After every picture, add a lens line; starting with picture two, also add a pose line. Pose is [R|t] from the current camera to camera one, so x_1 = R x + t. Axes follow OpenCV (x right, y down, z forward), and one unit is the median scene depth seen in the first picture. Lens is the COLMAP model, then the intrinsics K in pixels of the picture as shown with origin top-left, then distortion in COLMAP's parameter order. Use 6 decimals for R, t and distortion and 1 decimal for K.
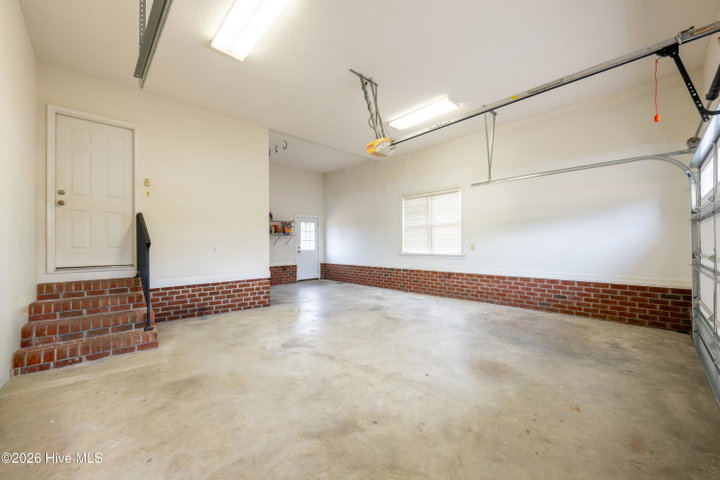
lens RADIAL K [[279.4, 0, 361.6], [0, 279.4, 246.7], [0, 0, 1]] dist [-0.001496, -0.000016]
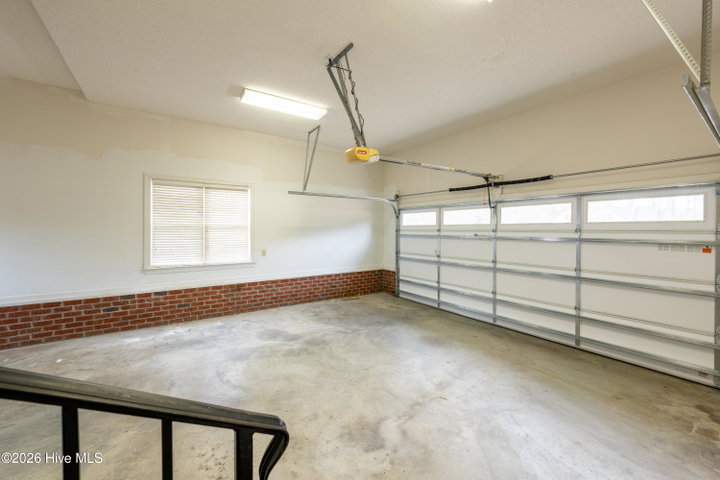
lens RADIAL K [[279.4, 0, 361.6], [0, 279.4, 246.7], [0, 0, 1]] dist [-0.001496, -0.000016]
pose [[0.172218, -0.053442, 0.983608, -0.563619], [0.001550, 0.998541, 0.053981, -0.083059], [-0.985058, -0.007772, 0.172049, 0.596571]]
